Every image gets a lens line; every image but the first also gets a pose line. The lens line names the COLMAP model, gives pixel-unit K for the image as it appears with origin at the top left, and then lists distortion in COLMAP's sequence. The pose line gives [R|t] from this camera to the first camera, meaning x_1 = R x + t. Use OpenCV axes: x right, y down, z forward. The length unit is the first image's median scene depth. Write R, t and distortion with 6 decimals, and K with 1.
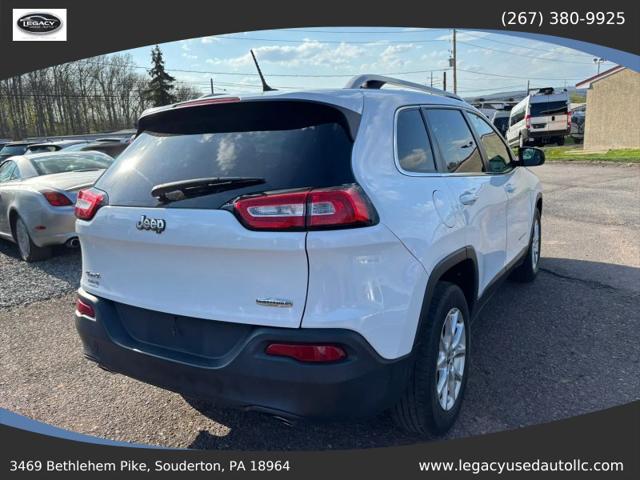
lens RADIAL K [[482.9, 0, 324.9], [0, 482.9, 246.0], [0, 0, 1]] dist [0.045068, -0.038417]
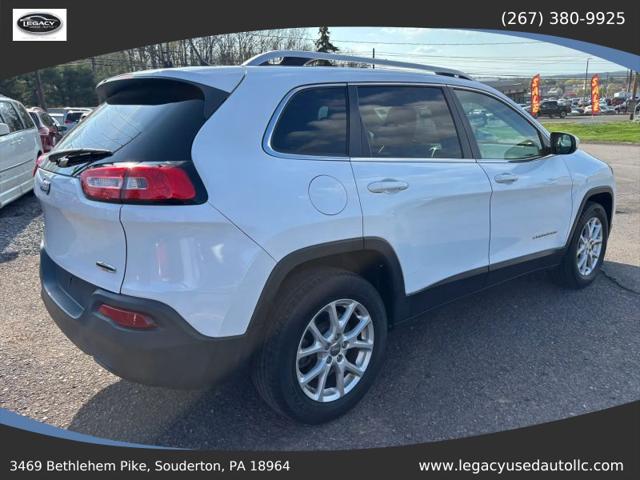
lens RADIAL K [[482.9, 0, 321.3], [0, 482.9, 240.3], [0, 0, 1]] dist [0.045068, -0.038417]
pose [[0.947334, 0.110922, -0.300425, 0.481438], [-0.097138, 0.993431, 0.060486, -0.039620], [0.305160, -0.028118, 0.951886, 0.081583]]
